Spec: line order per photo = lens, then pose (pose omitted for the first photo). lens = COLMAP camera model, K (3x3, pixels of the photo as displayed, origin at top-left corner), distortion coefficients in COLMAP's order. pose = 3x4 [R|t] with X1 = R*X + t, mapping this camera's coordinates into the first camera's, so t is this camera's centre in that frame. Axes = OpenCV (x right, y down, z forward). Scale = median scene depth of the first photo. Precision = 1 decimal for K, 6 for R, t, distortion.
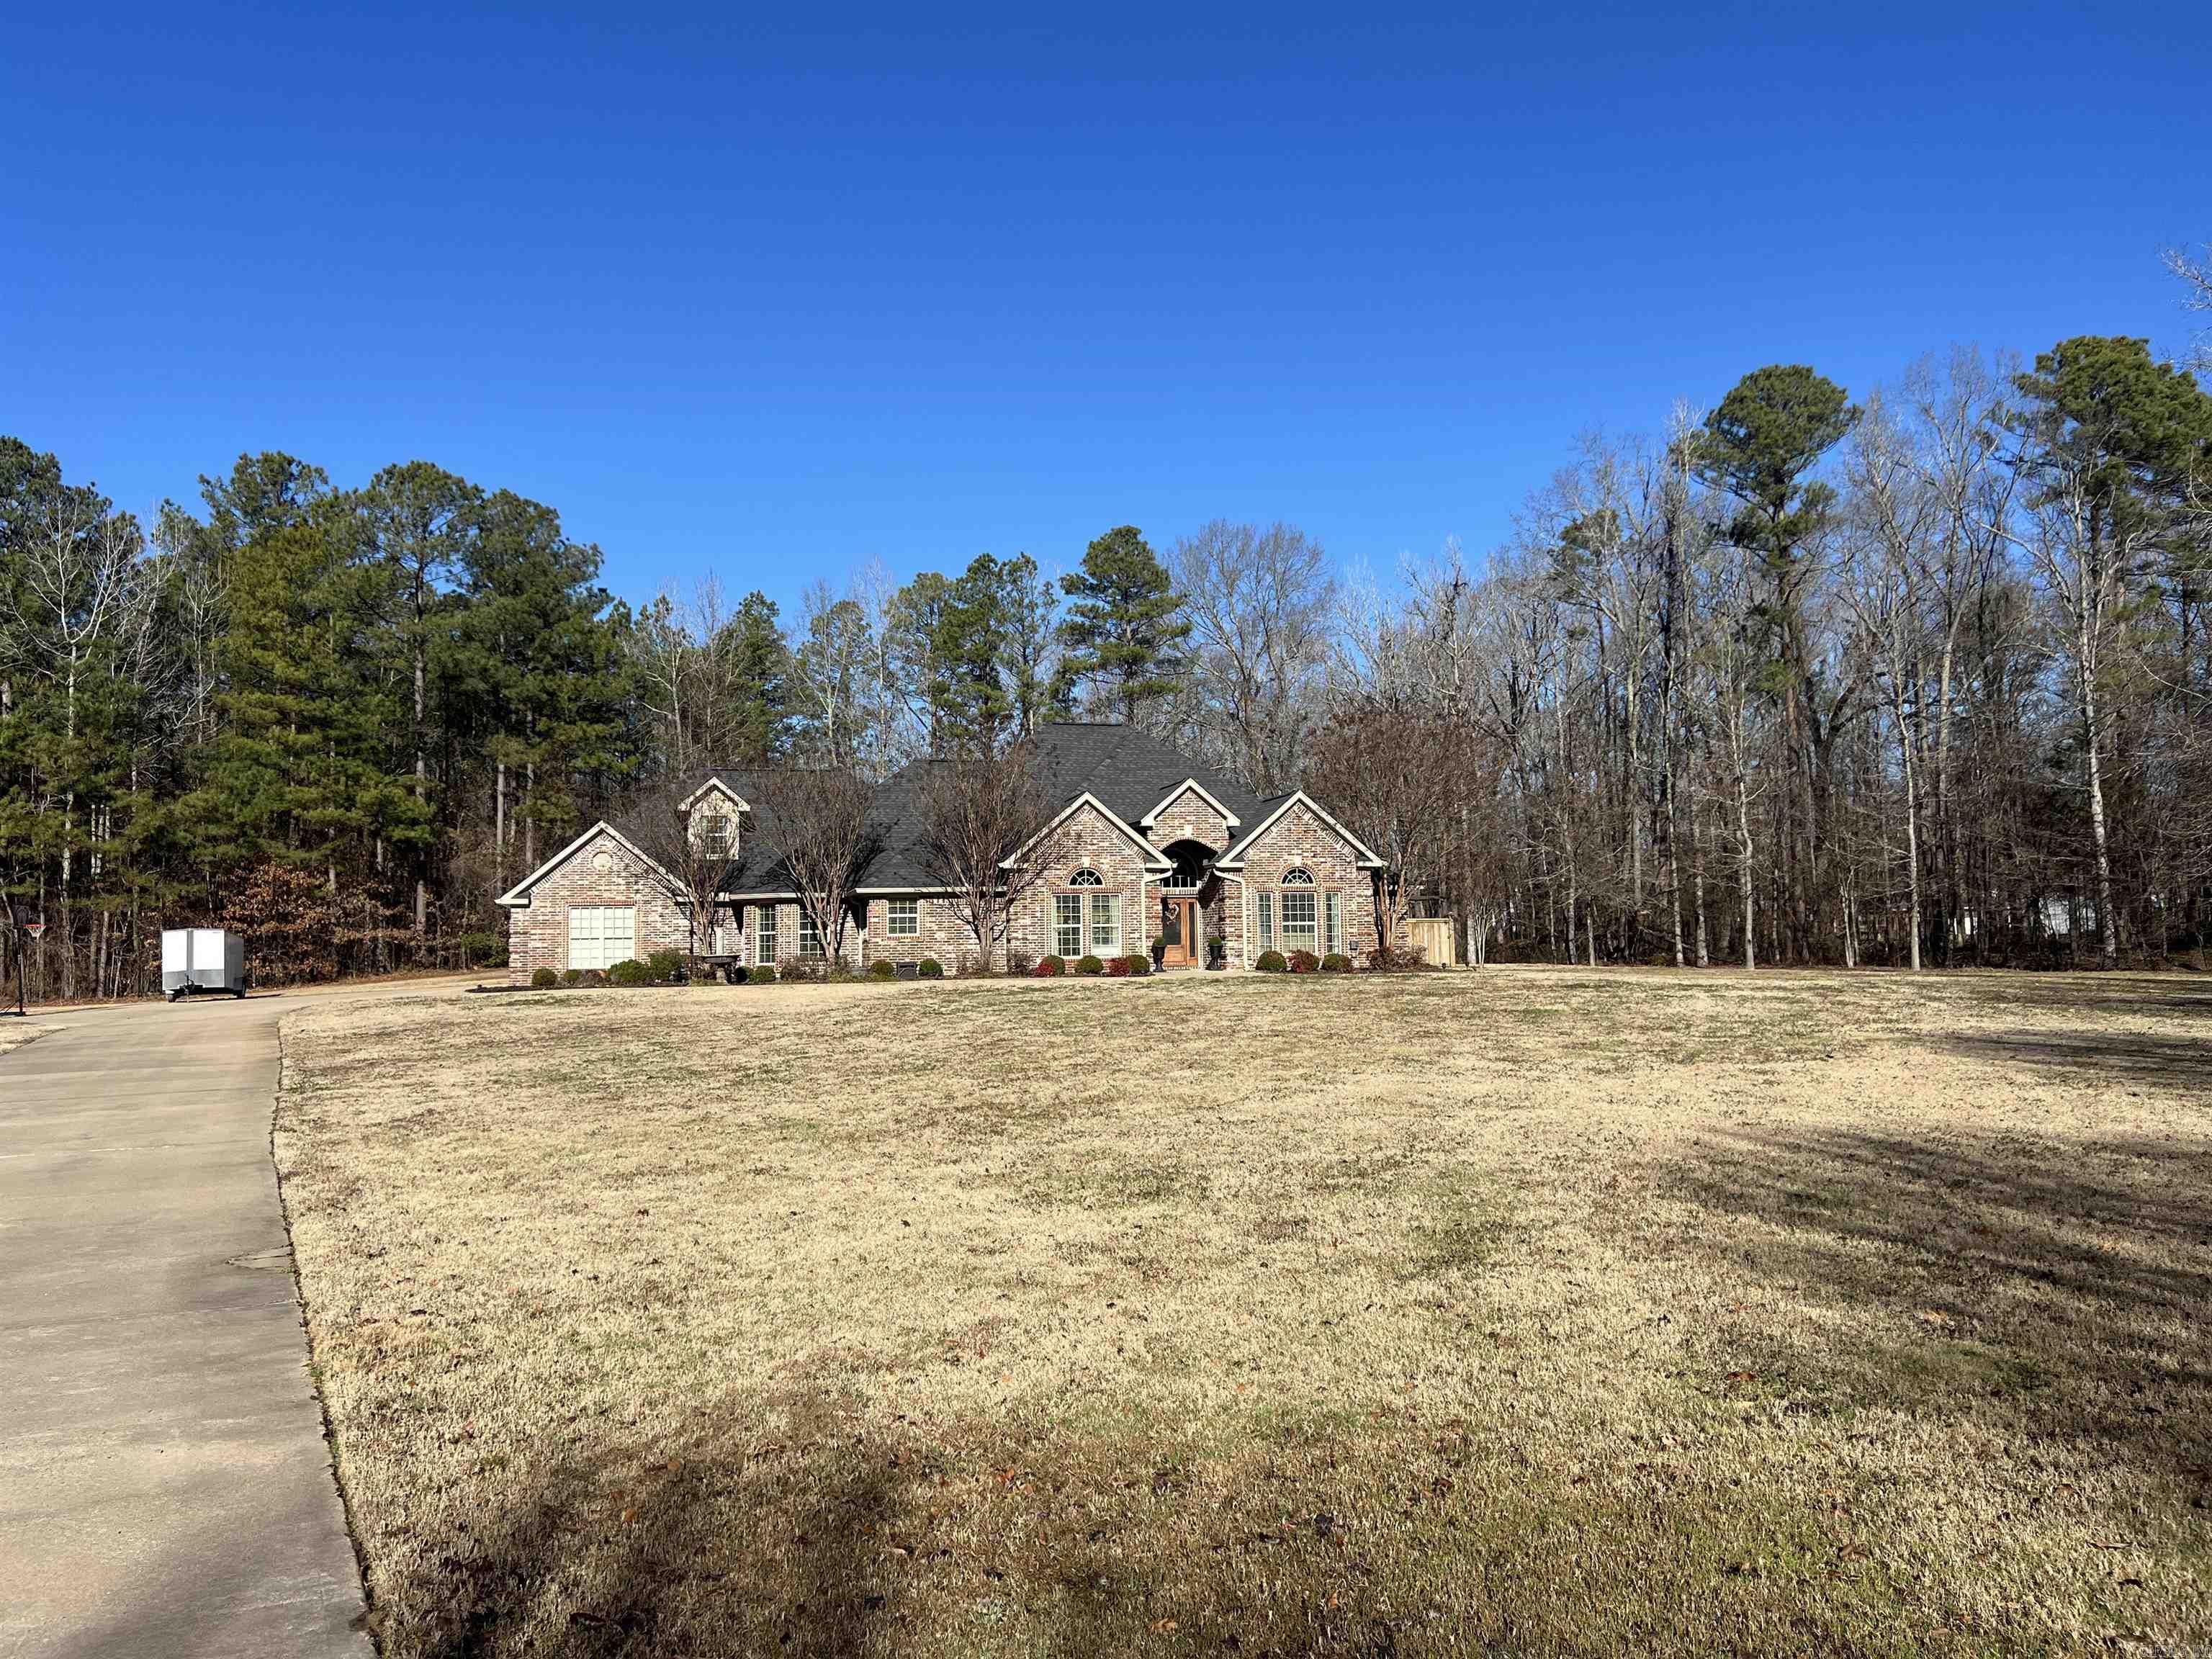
lens RADIAL K [[1663.0, 0, 1103.2], [0, 1663.0, 828.3], [0, 0, 1]] dist [0.064363, -0.084016]
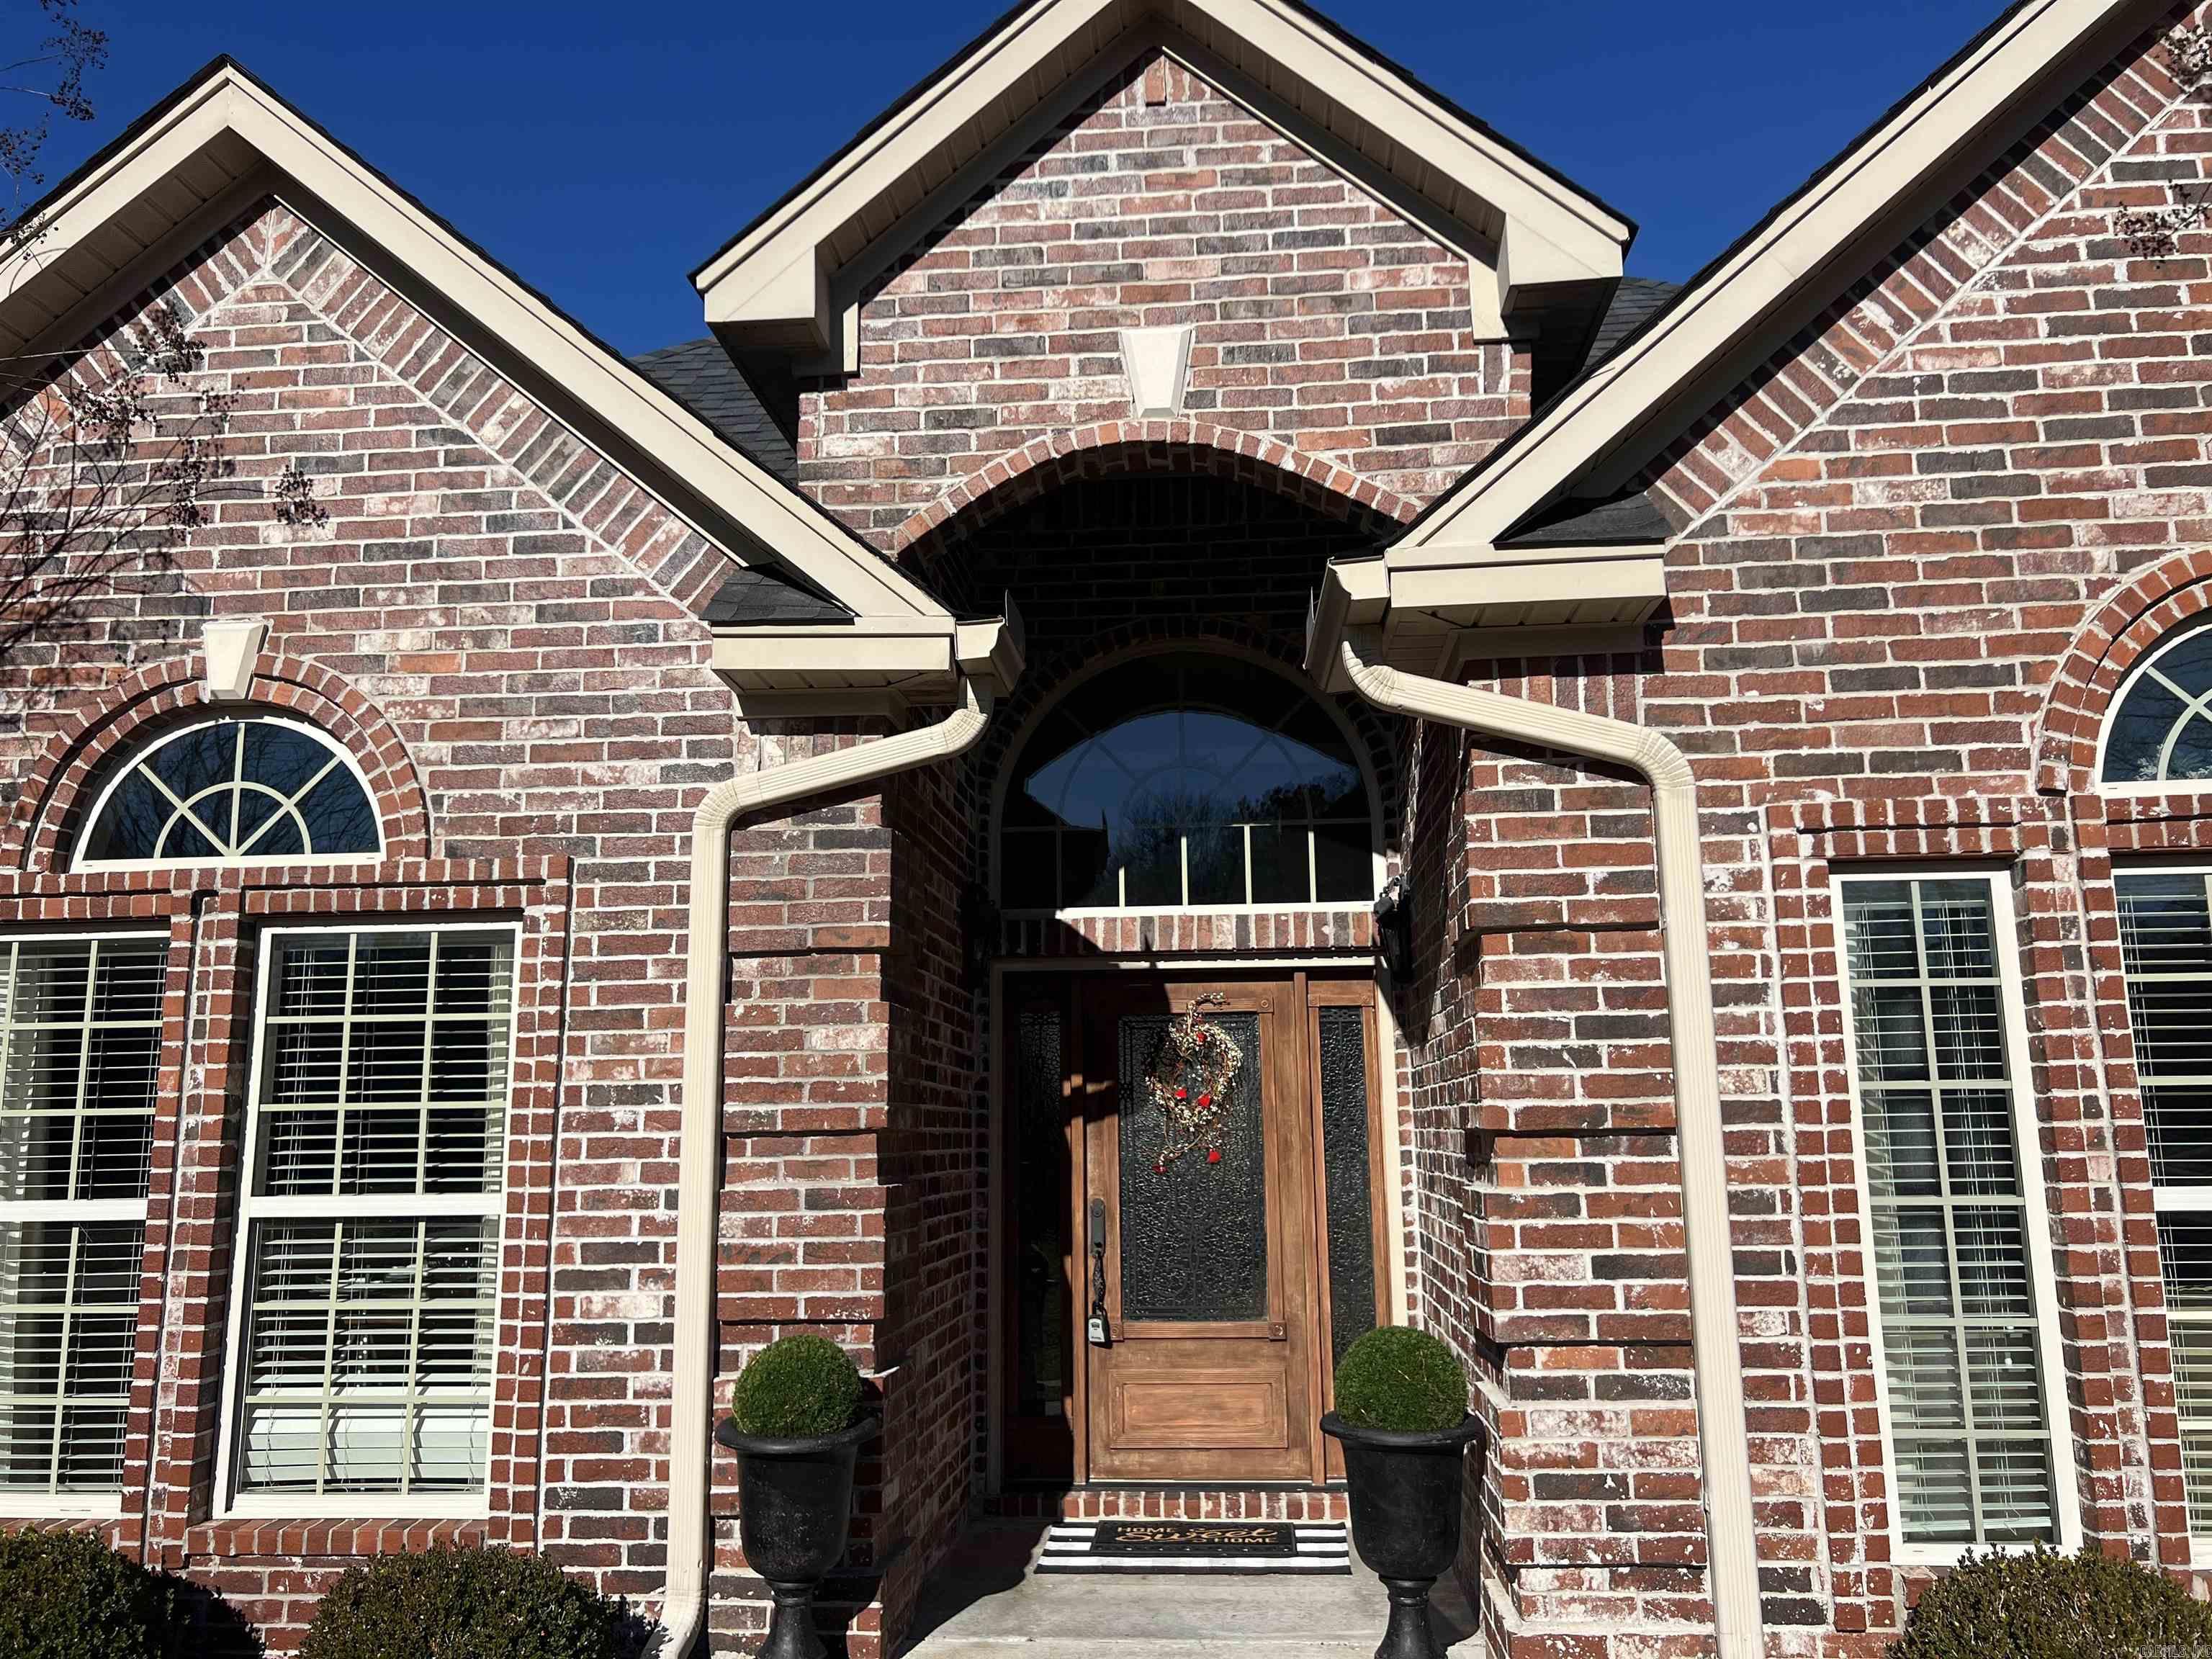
lens RADIAL K [[1663.0, 0, 1105.7], [0, 1663.0, 836.9], [0, 0, 1]] dist [0.064363, -0.084016]
pose [[0.946399, -0.052031, -0.318783, 0.083610], [0.024840, 0.995742, -0.088778, 0.044164], [0.322044, 0.076100, 0.943661, 0.894457]]
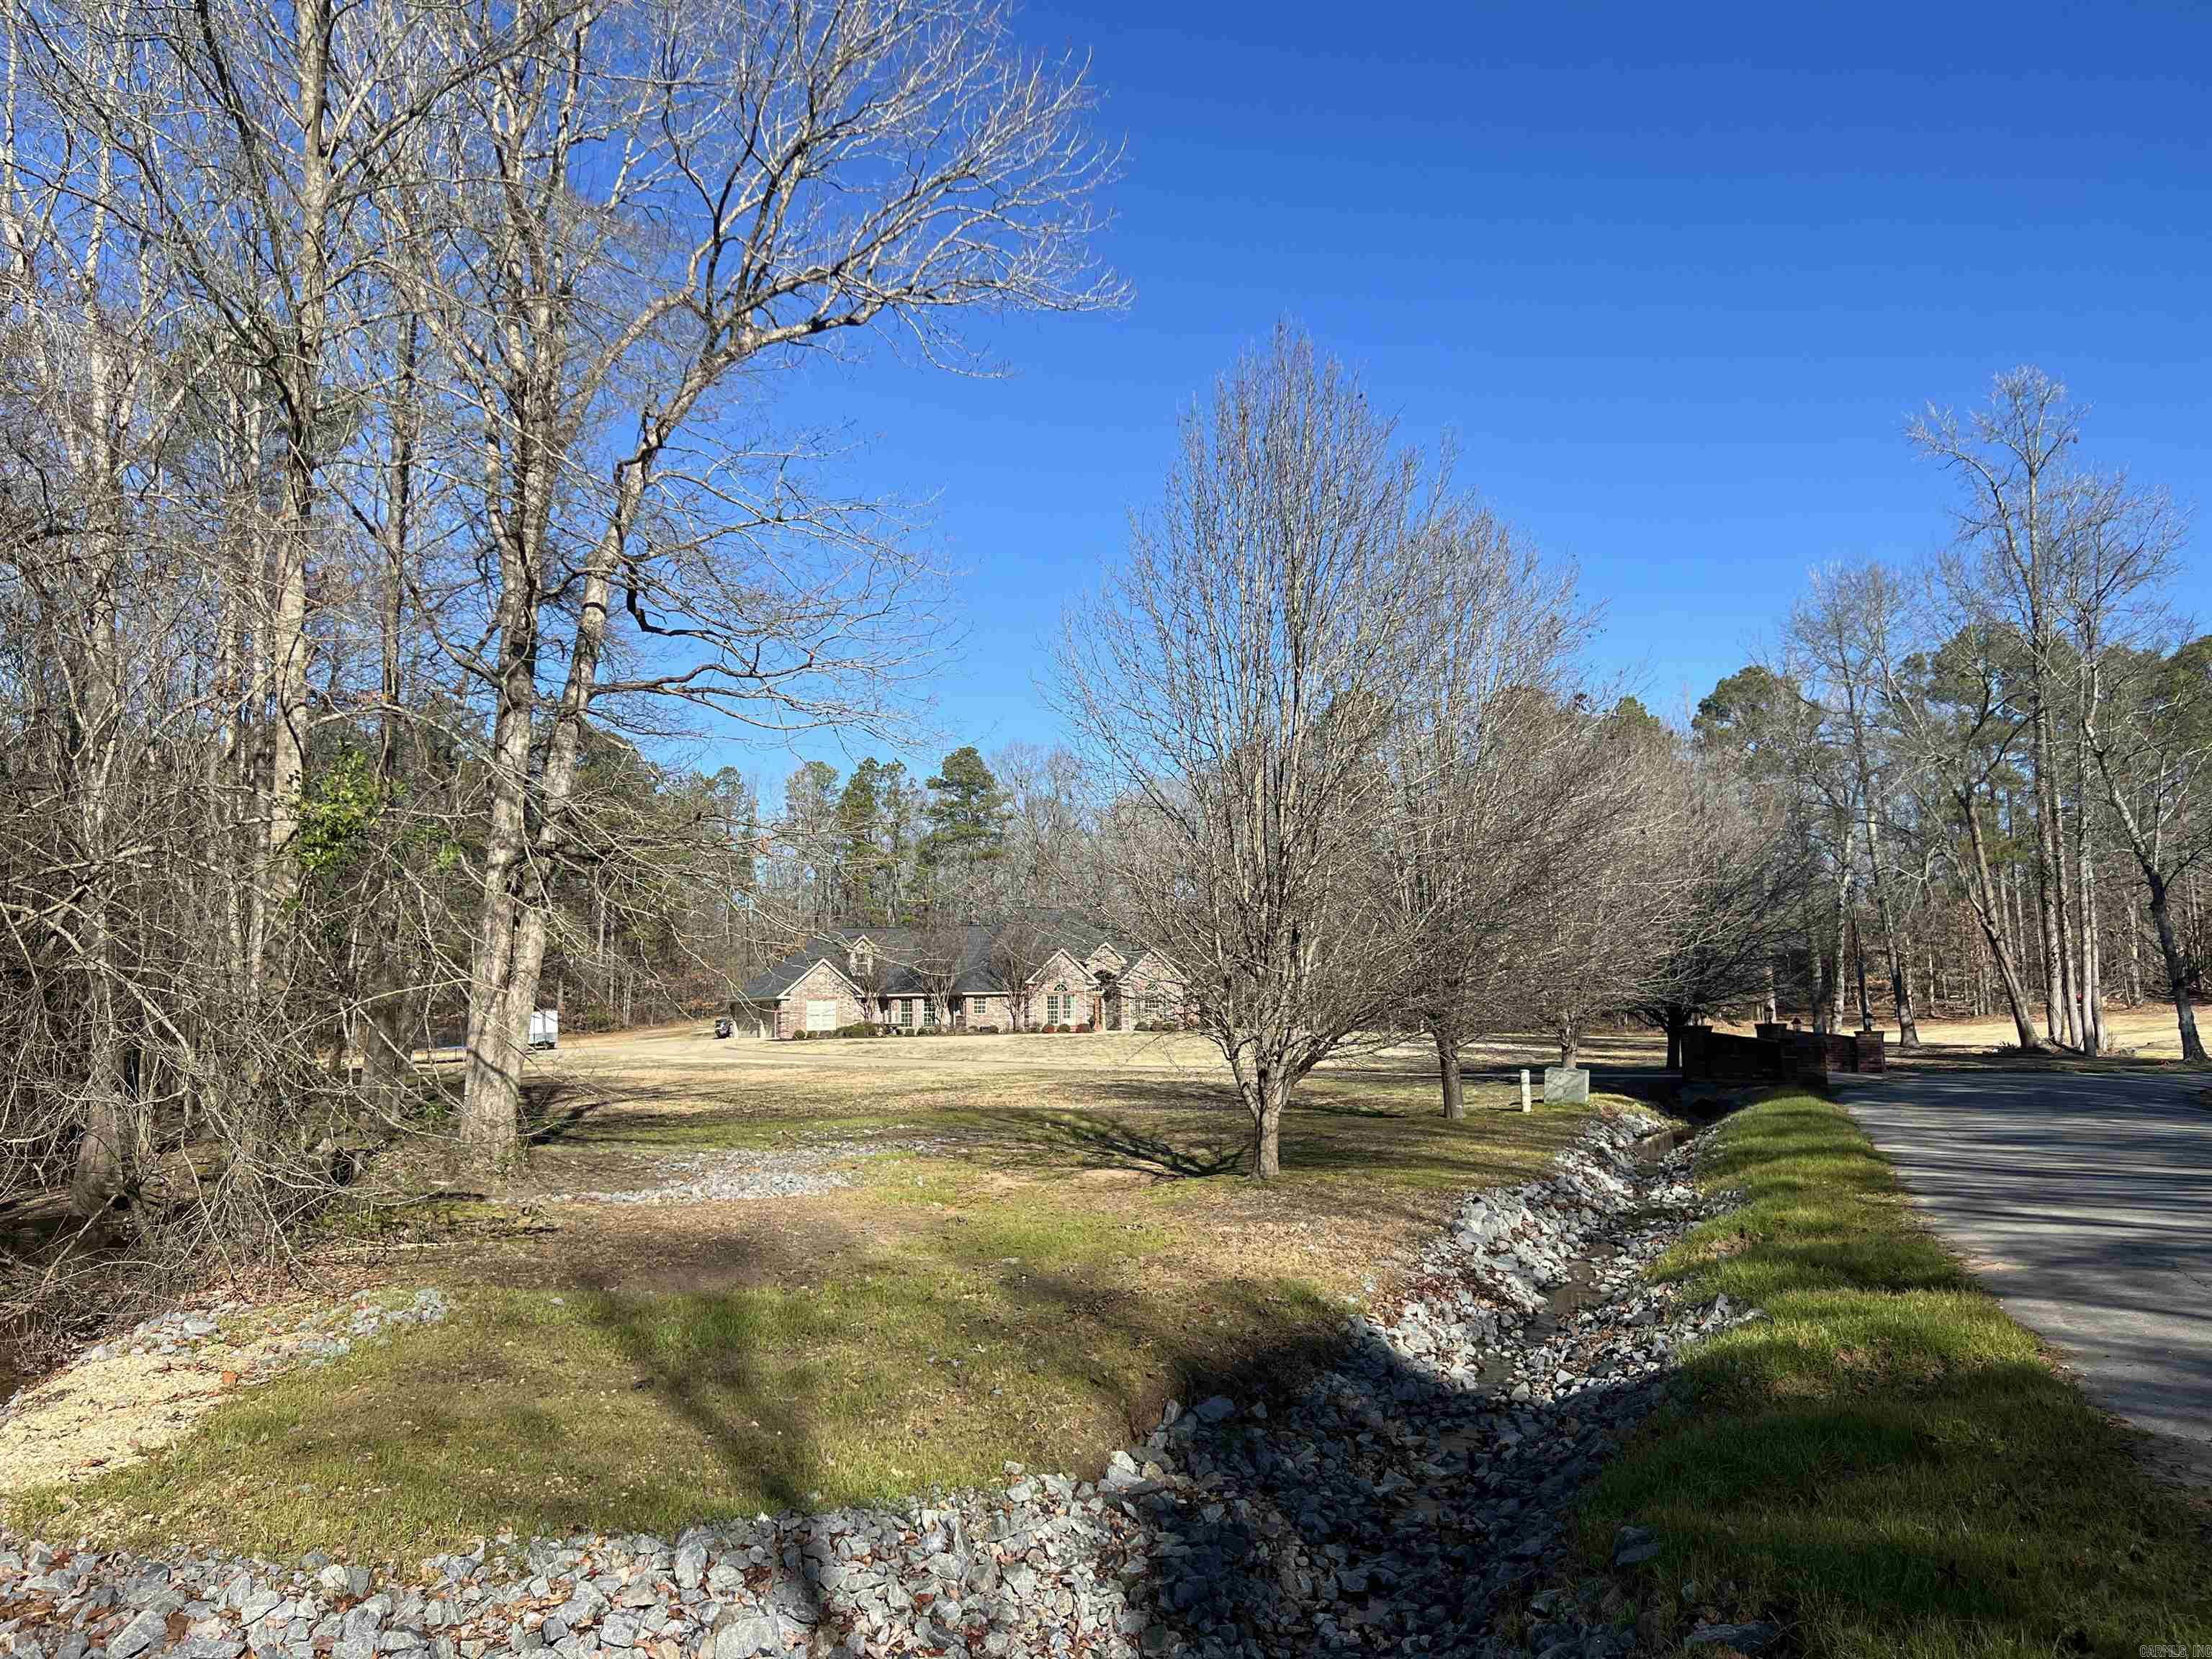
lens RADIAL K [[1663.0, 0, 1106.8], [0, 1663.0, 830.2], [0, 0, 1]] dist [0.064363, -0.084016]
pose [[0.974087, 0.026974, 0.224560, -0.434526], [-0.016776, 0.998745, -0.047199, -0.072049], [-0.225552, 0.042209, 0.973316, -1.103419]]
